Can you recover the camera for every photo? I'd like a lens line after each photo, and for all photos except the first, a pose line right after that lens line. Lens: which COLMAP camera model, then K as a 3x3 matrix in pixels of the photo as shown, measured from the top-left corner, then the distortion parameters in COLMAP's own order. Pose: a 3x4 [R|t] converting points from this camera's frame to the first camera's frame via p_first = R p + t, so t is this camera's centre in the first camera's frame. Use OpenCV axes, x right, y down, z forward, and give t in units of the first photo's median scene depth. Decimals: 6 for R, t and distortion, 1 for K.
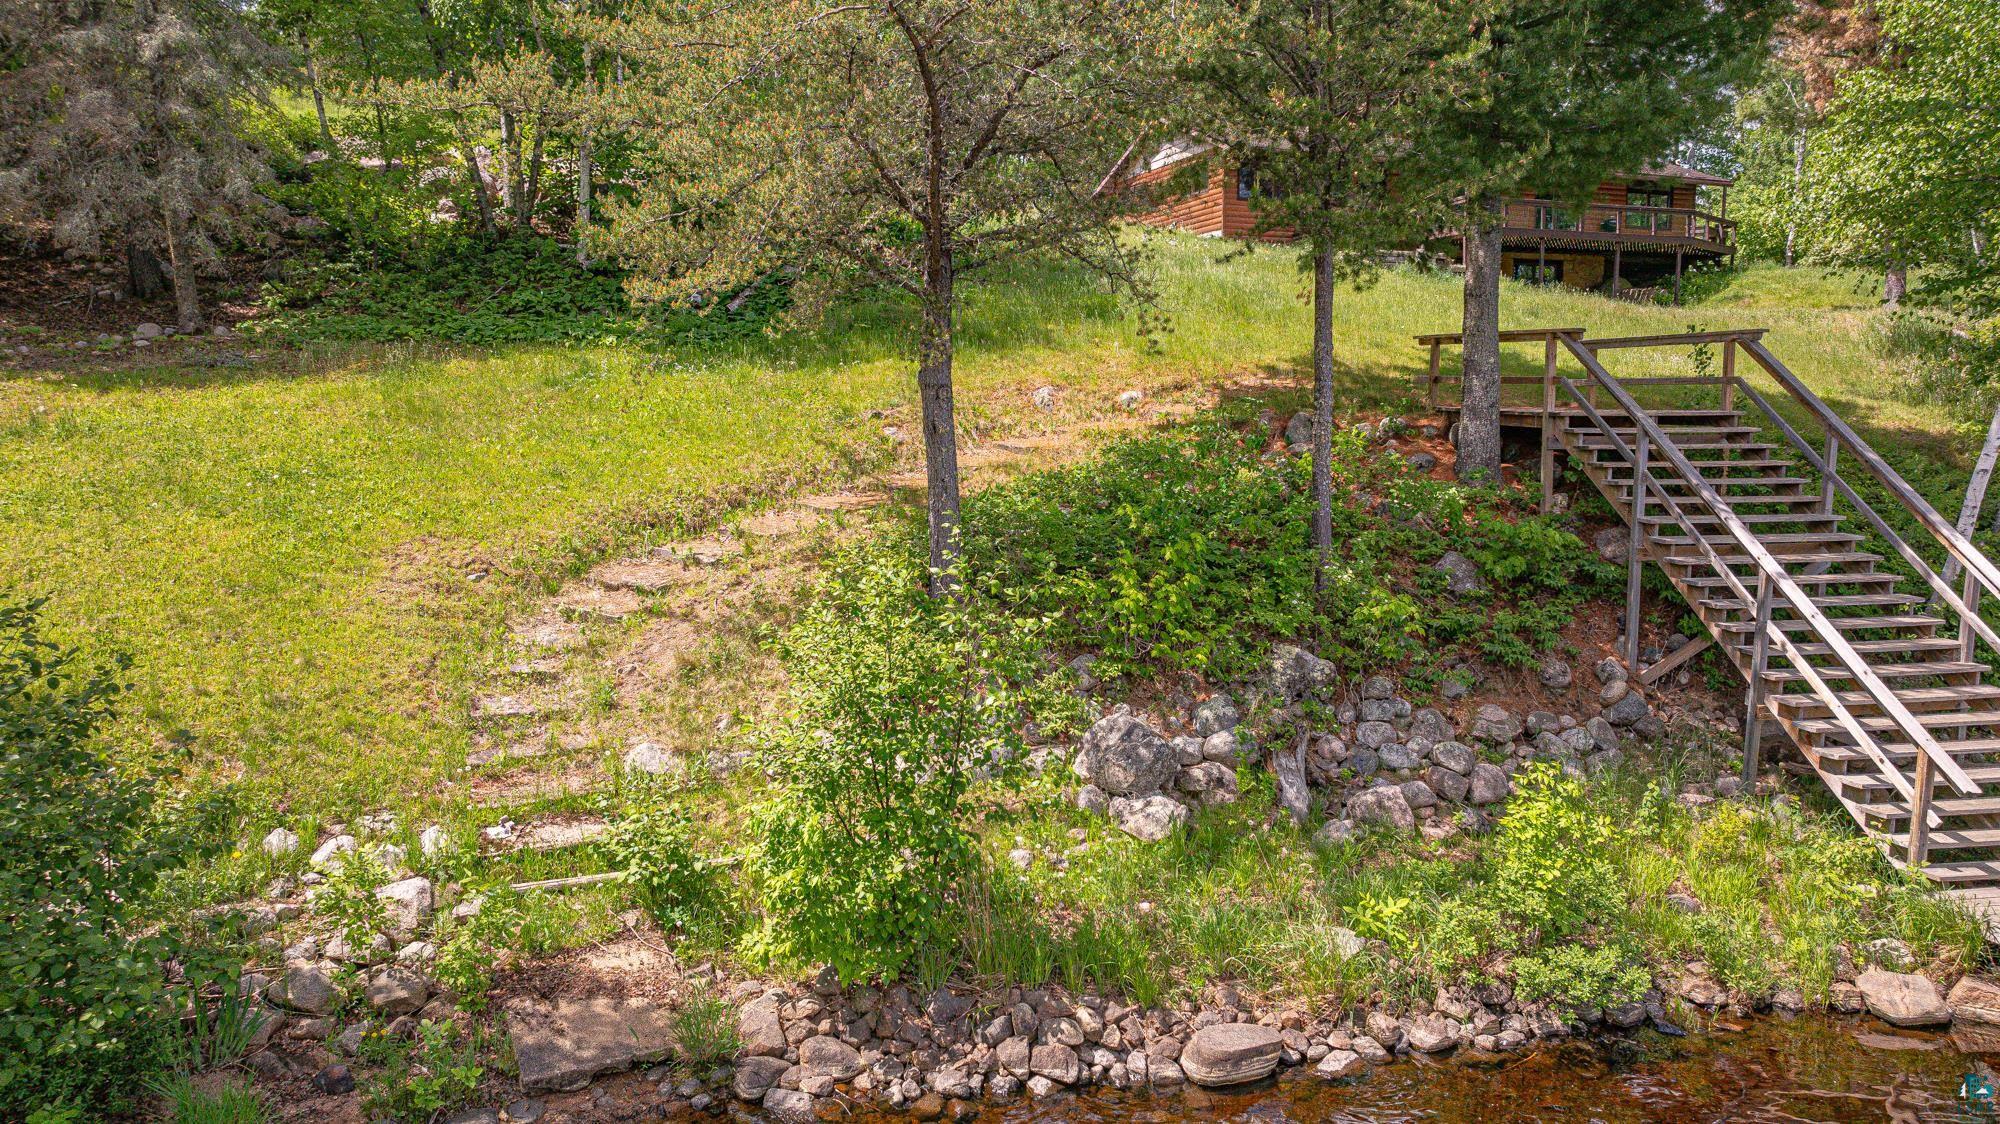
lens RADIAL K [[1409.2, 0, 1002.6], [0, 1409.2, 563.2], [0, 0, 1]] dist [-0.036082, 0.037948]
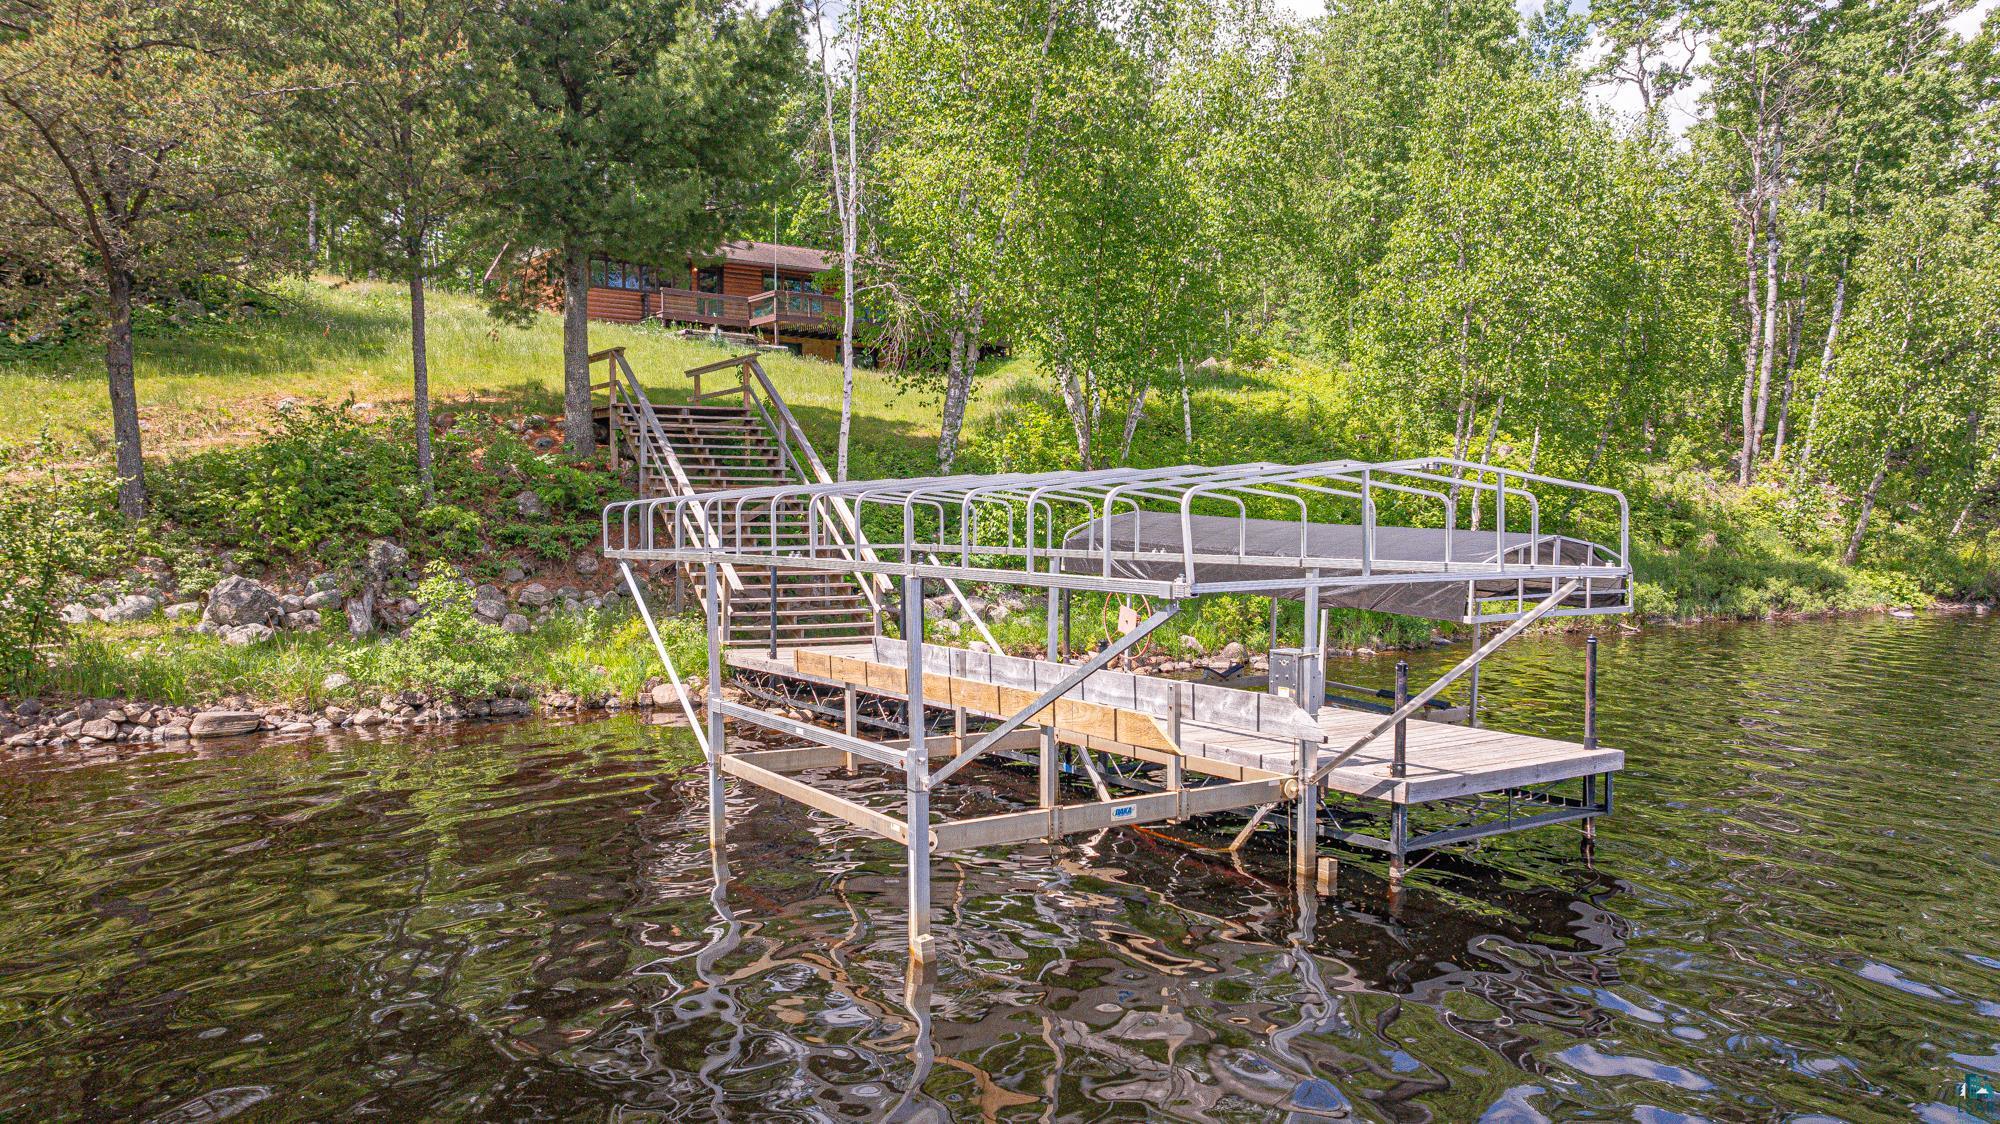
lens RADIAL K [[1409.2, 0, 995.6], [0, 1409.2, 563.8], [0, 0, 1]] dist [-0.036082, 0.037948]
pose [[0.948616, -0.015514, 0.316049, 0.363940], [0.040057, 0.996650, -0.071309, 0.222550], [-0.313884, 0.080305, 0.946059, -0.637778]]
